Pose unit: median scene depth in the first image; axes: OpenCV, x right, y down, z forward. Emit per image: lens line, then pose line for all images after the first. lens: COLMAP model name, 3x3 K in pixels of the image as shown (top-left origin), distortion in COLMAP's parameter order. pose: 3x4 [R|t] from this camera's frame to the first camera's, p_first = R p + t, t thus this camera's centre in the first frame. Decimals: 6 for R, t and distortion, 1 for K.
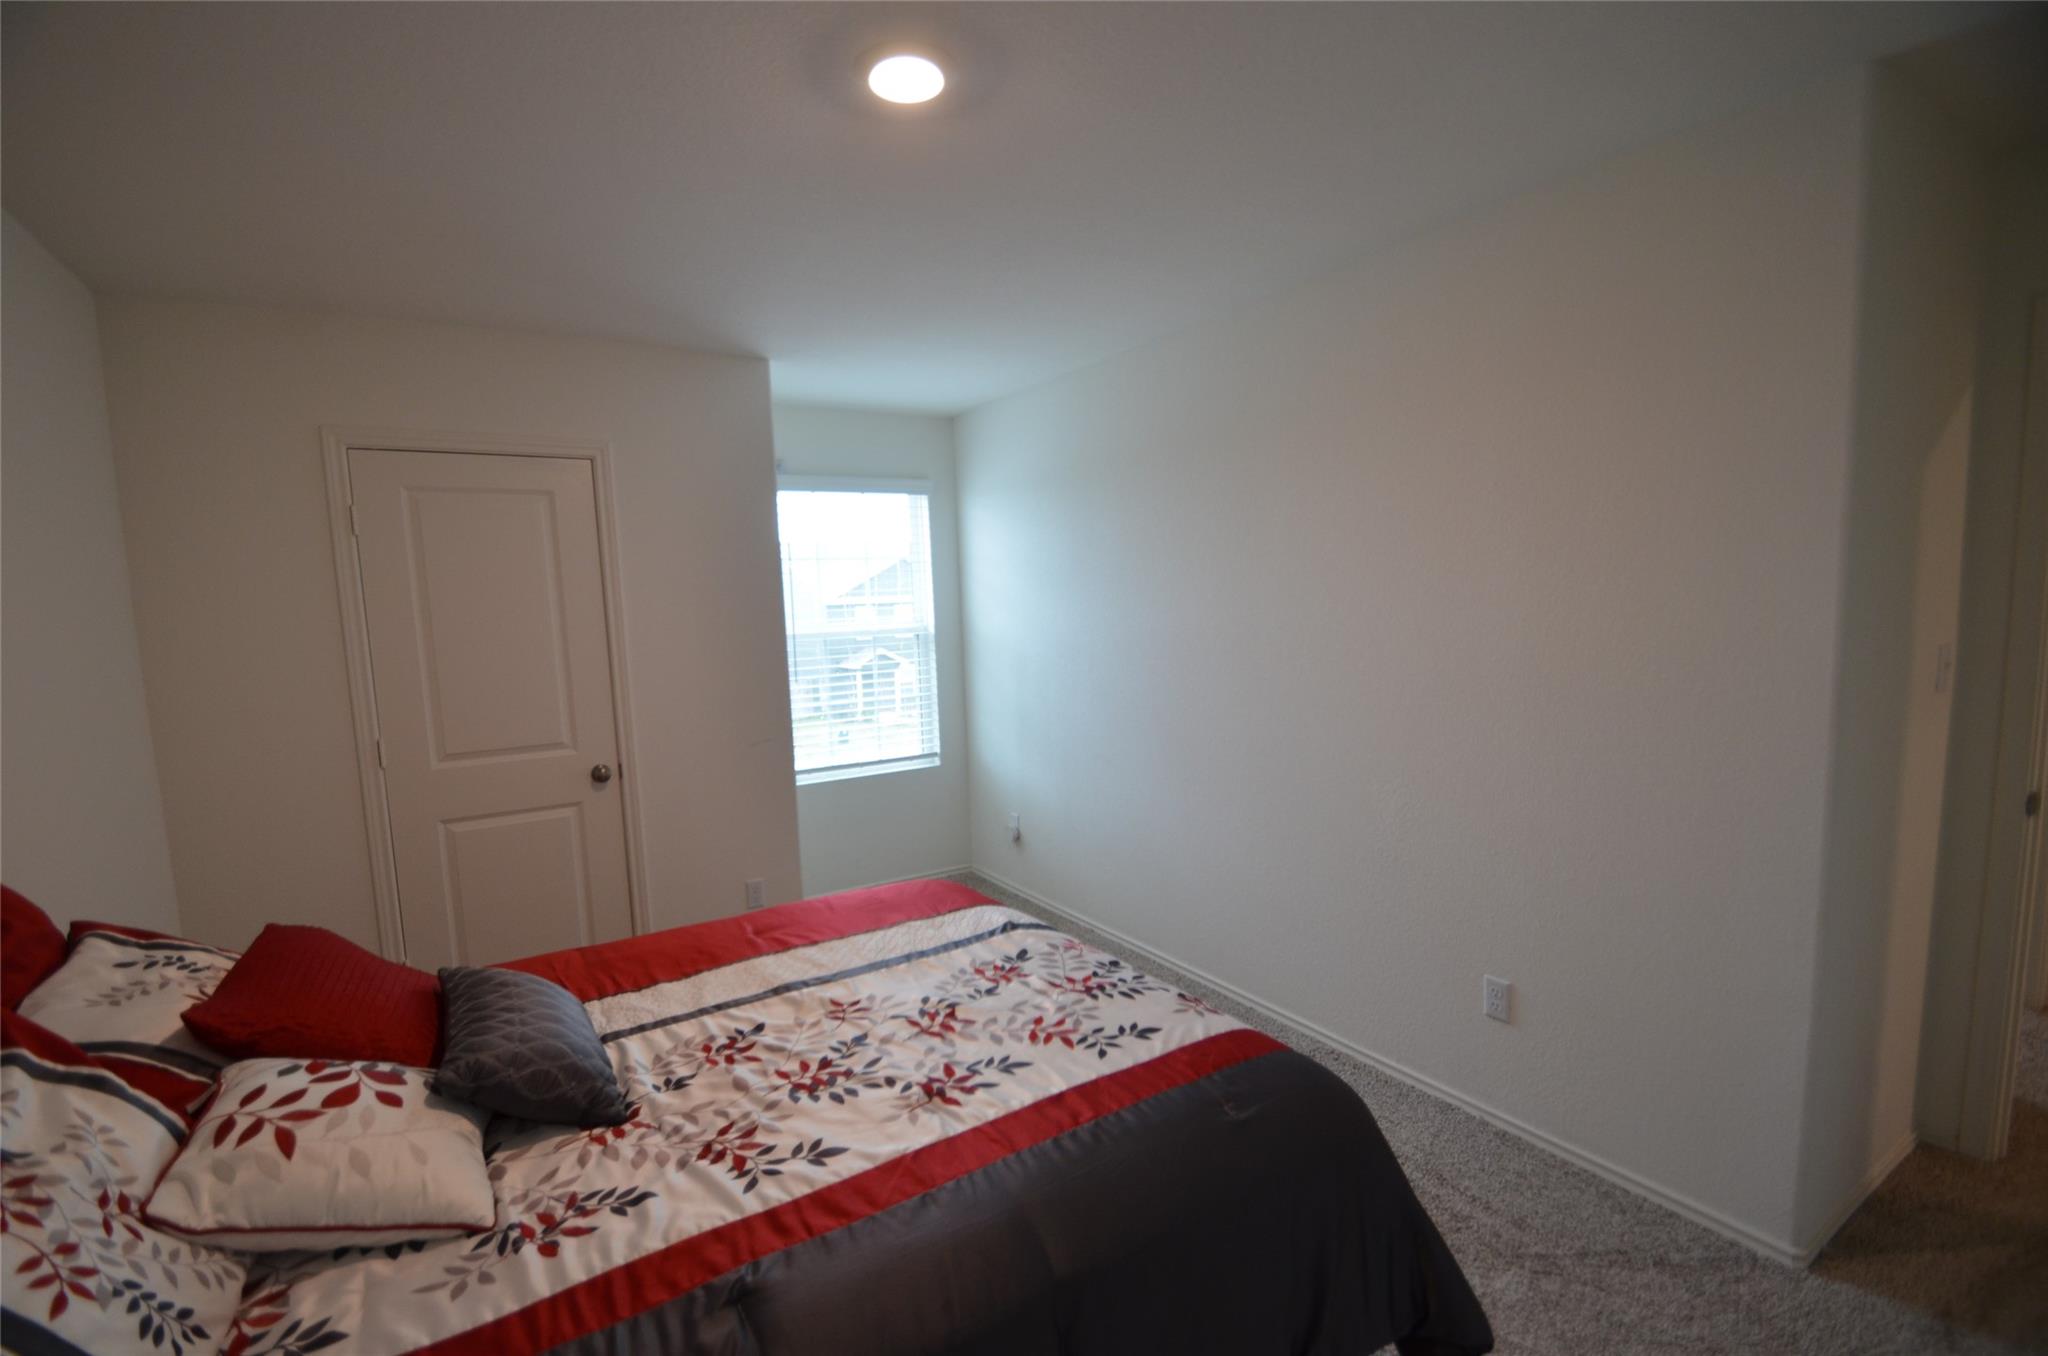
lens RADIAL K [[897.0, 0, 983.7], [0, 897.0, 703.3], [0, 0, 1]] dist [0.009905, -0.014396]
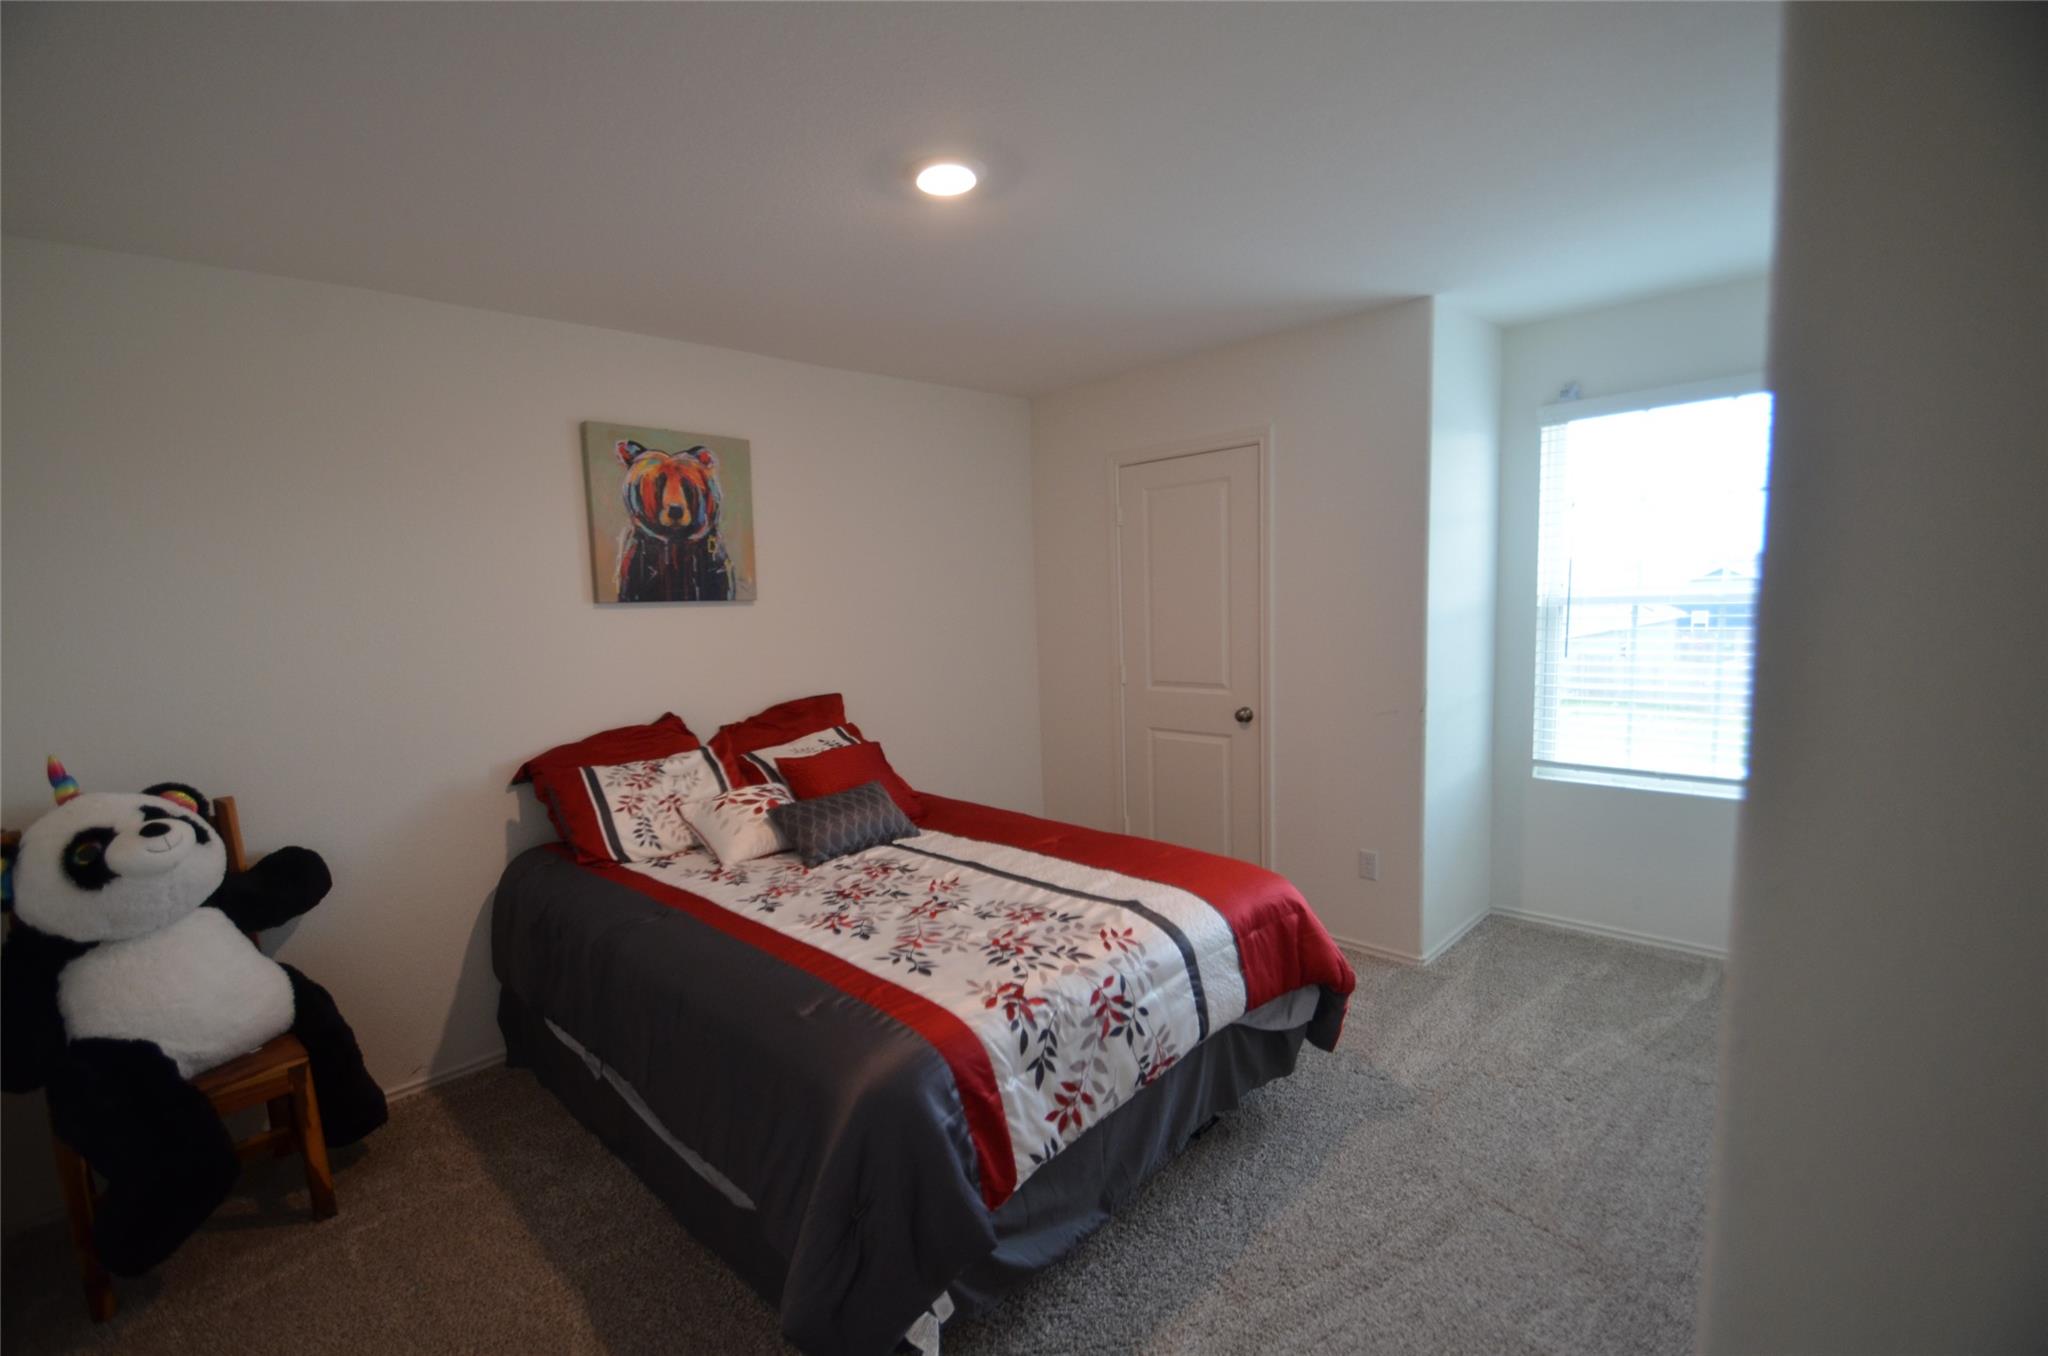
lens RADIAL K [[897.0, 0, 983.7], [0, 897.0, 703.3], [0, 0, 1]] dist [0.009905, -0.014396]
pose [[0.219426, 0.145110, -0.964777, 1.116882], [-0.074250, 0.988493, 0.131790, -0.117234], [0.972800, 0.042716, 0.227676, 0.706270]]
